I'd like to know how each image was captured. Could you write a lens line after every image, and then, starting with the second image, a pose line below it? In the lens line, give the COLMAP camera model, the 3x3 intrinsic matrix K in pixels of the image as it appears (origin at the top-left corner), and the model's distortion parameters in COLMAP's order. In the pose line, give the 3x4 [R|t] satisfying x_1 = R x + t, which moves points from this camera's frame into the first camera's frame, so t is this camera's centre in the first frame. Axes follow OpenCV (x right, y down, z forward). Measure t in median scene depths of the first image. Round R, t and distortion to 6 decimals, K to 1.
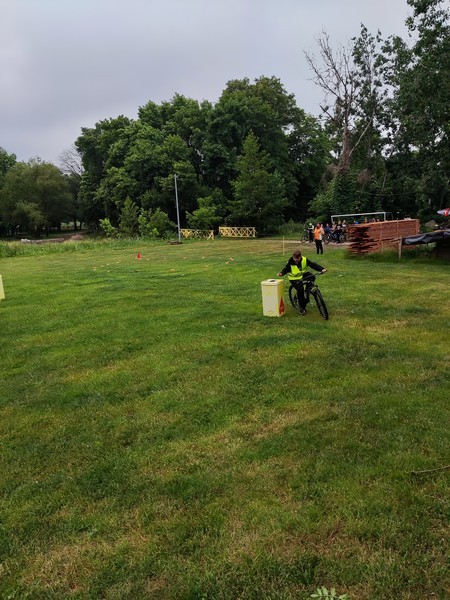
lens RADIAL K [[445.5, 0, 225.0], [0, 445.5, 300.0], [0, 0, 1]] dist [0.073379, -0.109714]
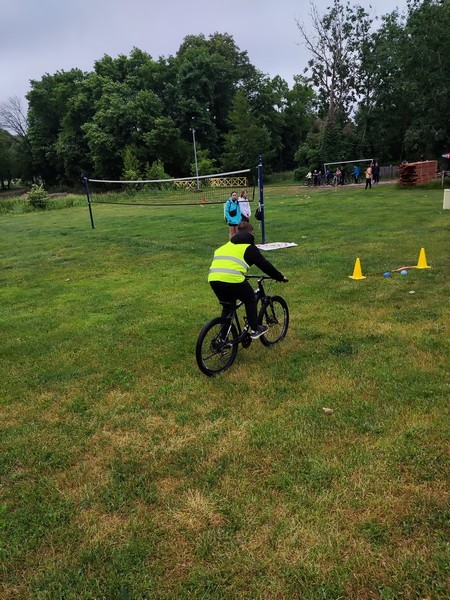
lens RADIAL K [[445.5, 0, 225.0], [0, 445.5, 300.0], [0, 0, 1]] dist [0.073379, -0.109714]
pose [[0.977904, -0.080440, 0.192959, -0.220202], [0.062324, 0.993214, 0.098195, 0.031215], [-0.199548, -0.083999, 0.976281, -0.120060]]
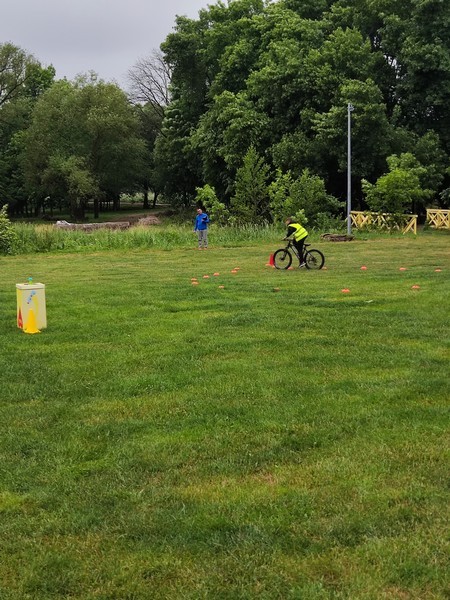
lens RADIAL K [[888.8, 0, 225.0], [0, 888.8, 300.0], [0, 0, 1]] dist [0.044158, 0.016977]
pose [[0.973990, 0.054019, -0.220059, -0.009067], [-0.066643, 0.996506, -0.050346, 0.000607], [0.216570, 0.063702, 0.974187, 0.000511]]
